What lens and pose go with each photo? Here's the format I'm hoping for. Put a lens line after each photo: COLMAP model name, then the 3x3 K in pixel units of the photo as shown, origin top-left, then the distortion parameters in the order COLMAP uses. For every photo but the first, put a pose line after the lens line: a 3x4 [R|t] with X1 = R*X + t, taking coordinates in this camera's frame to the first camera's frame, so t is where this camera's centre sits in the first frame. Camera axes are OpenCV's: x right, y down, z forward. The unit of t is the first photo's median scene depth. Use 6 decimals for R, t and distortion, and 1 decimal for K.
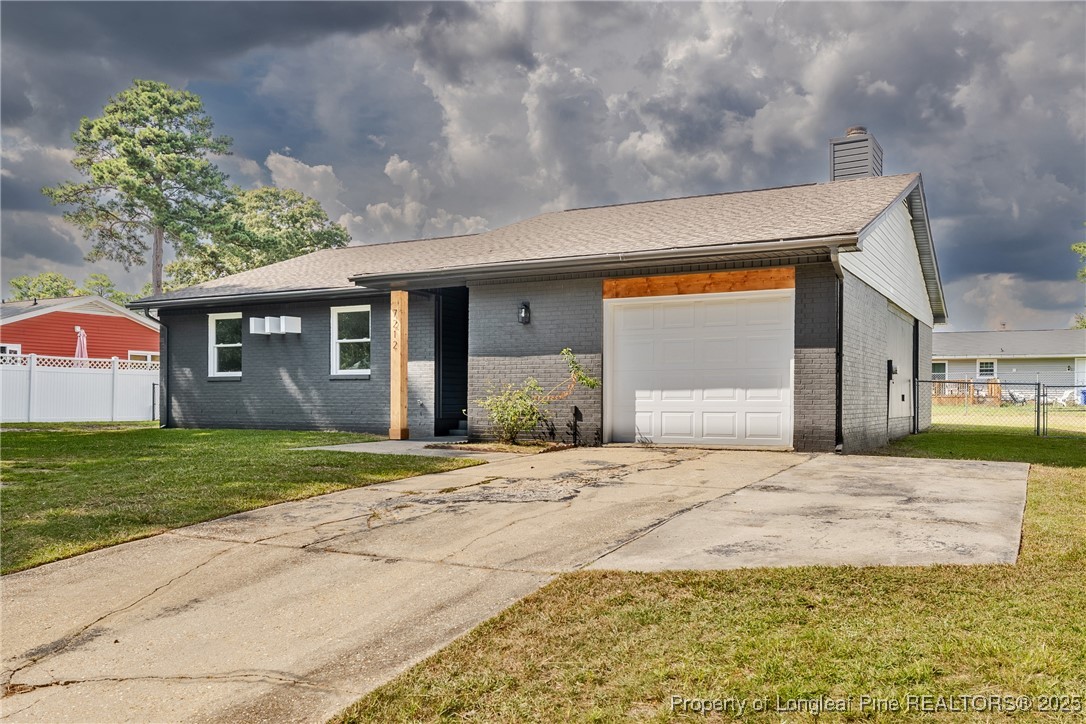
lens RADIAL K [[788.7, 0, 543.0], [0, 788.7, 362.0], [0, 0, 1]] dist [0.000724, 0.000790]
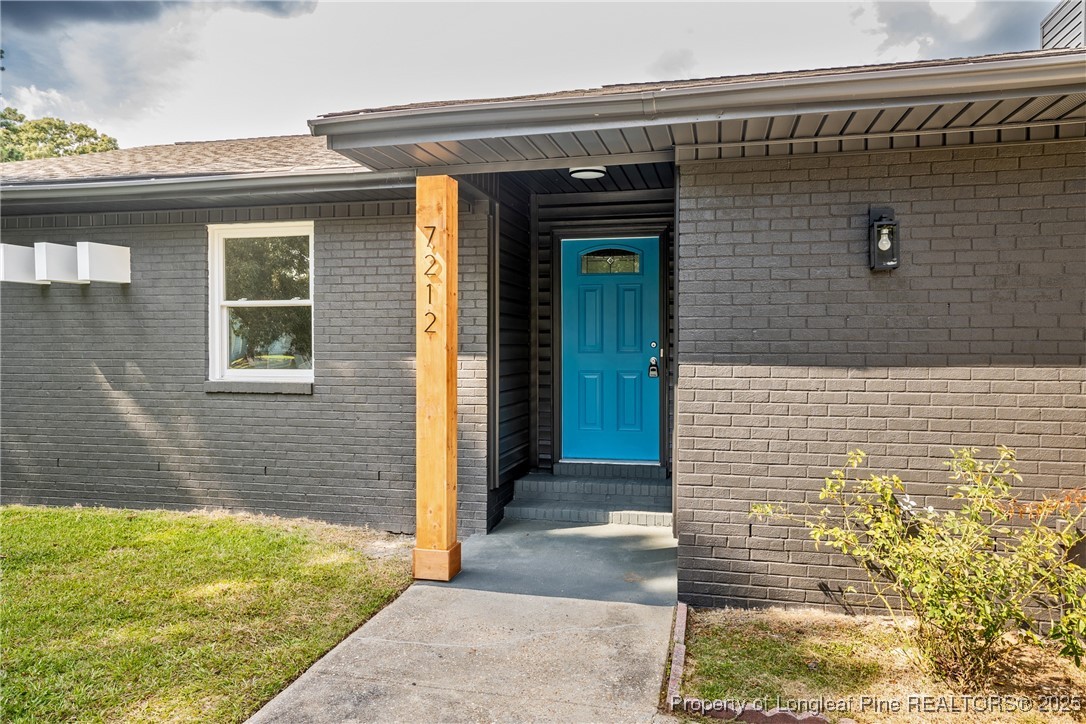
lens RADIAL K [[768.2, 0, 544.4], [0, 768.2, 342.4], [0, 0, 1]] dist [0.030595, 0.000944]
pose [[0.974769, 0.002582, 0.223200, -0.189001], [-0.010725, 0.999320, 0.035279, -0.022583], [-0.222957, -0.036783, 0.974134, 0.559000]]
